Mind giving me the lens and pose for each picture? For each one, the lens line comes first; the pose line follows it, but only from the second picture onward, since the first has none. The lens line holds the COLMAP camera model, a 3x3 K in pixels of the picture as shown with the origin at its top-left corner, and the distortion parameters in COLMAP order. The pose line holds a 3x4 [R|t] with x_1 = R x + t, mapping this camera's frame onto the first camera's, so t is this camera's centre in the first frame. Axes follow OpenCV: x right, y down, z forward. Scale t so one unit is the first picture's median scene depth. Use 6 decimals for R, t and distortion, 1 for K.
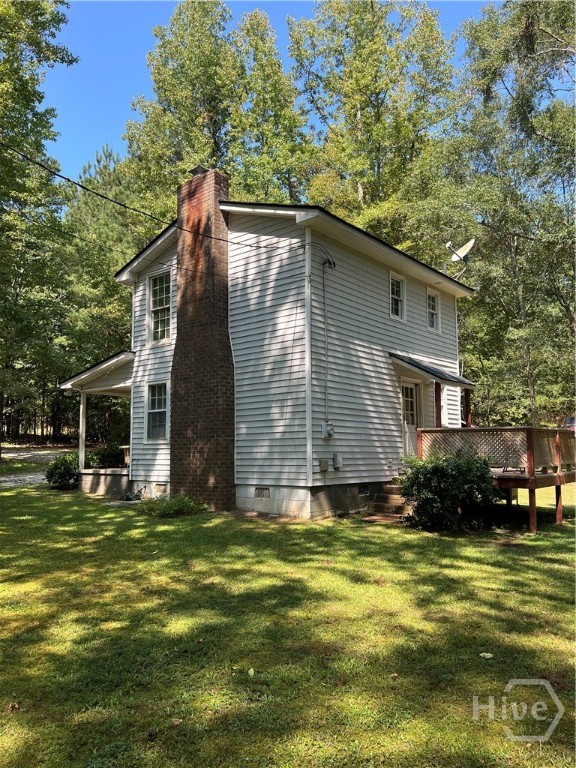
lens RADIAL K [[587.8, 0, 289.1], [0, 587.8, 398.9], [0, 0, 1]] dist [0.071461, -0.129149]
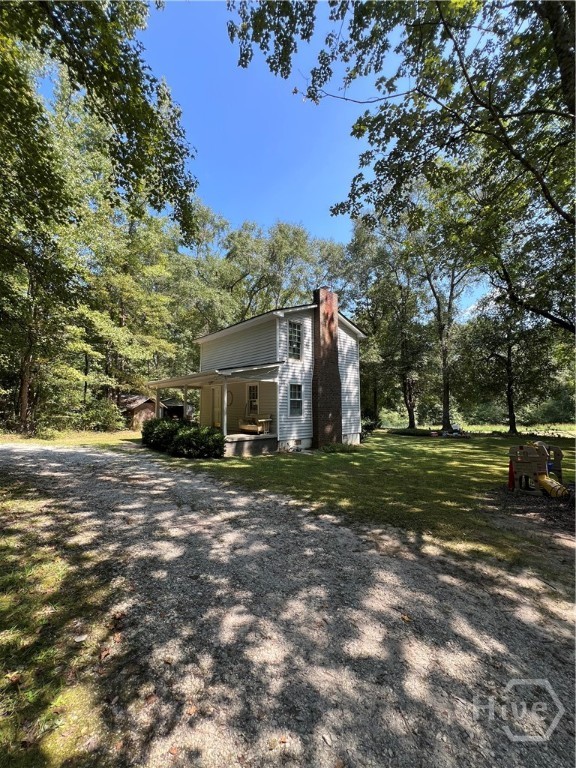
lens RADIAL K [[310.1, 0, 288.0], [0, 310.1, 384.0], [0, 0, 1]] dist [-0.000450, -0.000079]
pose [[0.143986, 0.082567, 0.986129, -1.170138], [-0.084037, 0.993934, -0.070950, 0.041880], [-0.986005, -0.072656, 0.150051, 0.901189]]
